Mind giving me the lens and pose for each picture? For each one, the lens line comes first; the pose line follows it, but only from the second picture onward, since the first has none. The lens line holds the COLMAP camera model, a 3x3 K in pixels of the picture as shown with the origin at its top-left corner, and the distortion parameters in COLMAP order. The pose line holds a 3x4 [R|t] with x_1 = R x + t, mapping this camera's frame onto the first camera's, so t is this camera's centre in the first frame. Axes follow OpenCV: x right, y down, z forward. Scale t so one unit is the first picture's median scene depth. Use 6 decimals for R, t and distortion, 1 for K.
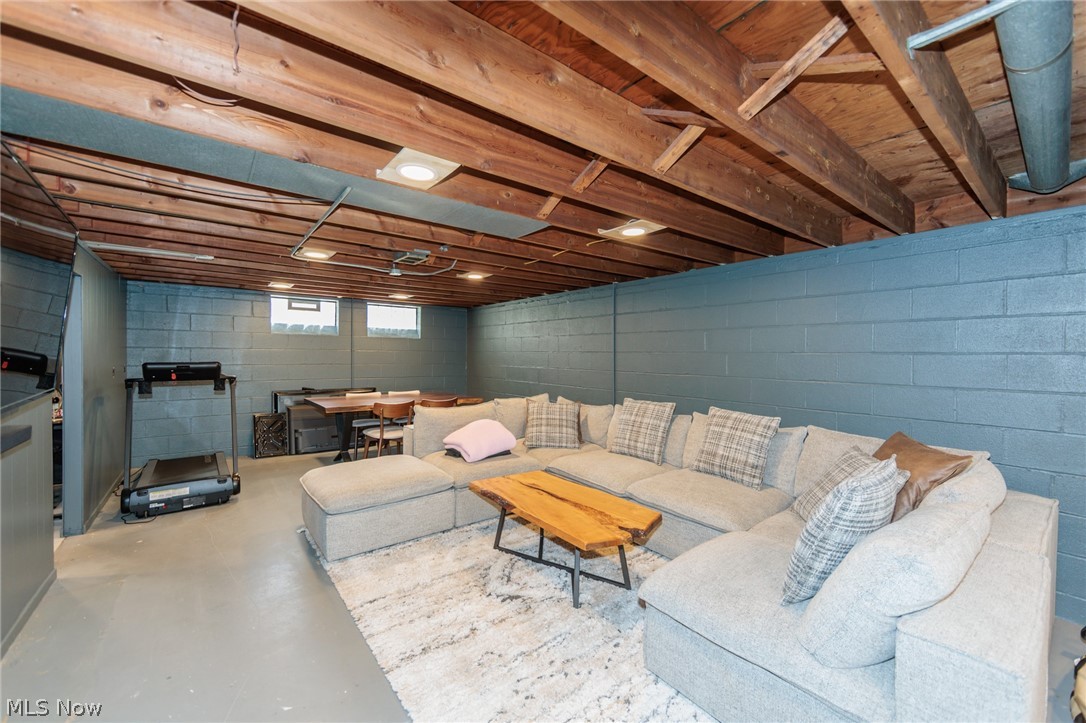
lens RADIAL K [[431.2, 0, 546.4], [0, 431.2, 359.3], [0, 0, 1]] dist [-0.001787, -0.000233]
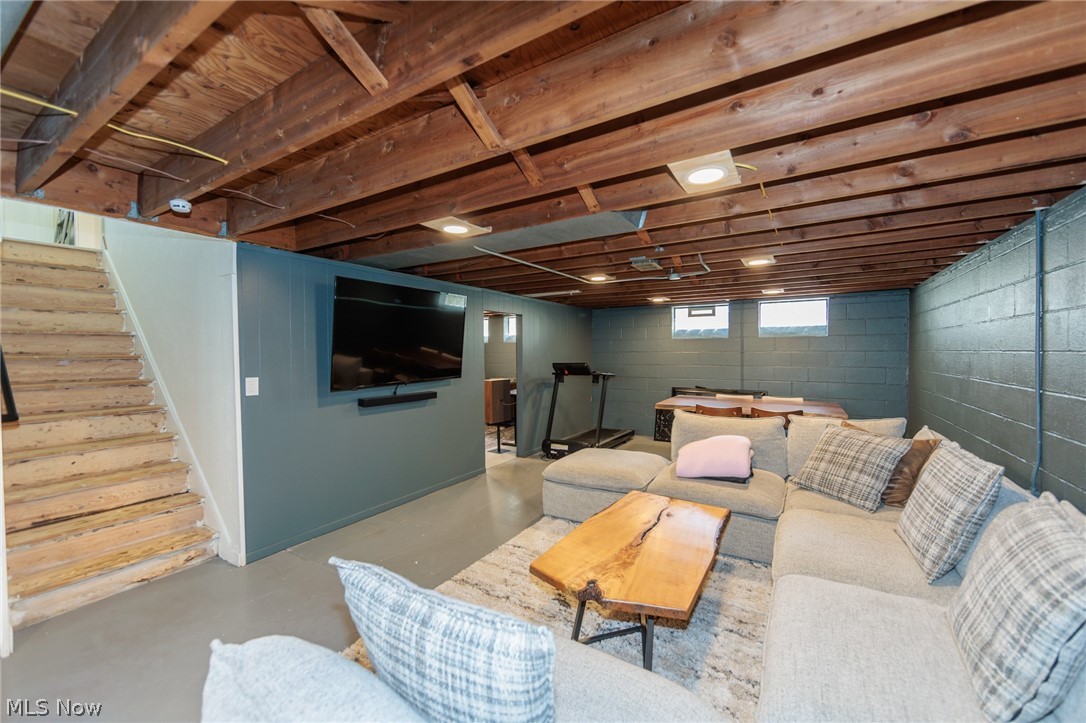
lens RADIAL K [[424.2, 0, 546.0], [0, 424.2, 366.0], [0, 0, 1]] dist [-0.000331, -0.000205]
pose [[0.353564, 0.018921, -0.935219, 0.463649], [-0.001951, 0.999808, 0.019490, -0.009482], [0.935408, -0.005067, 0.353533, 0.348498]]
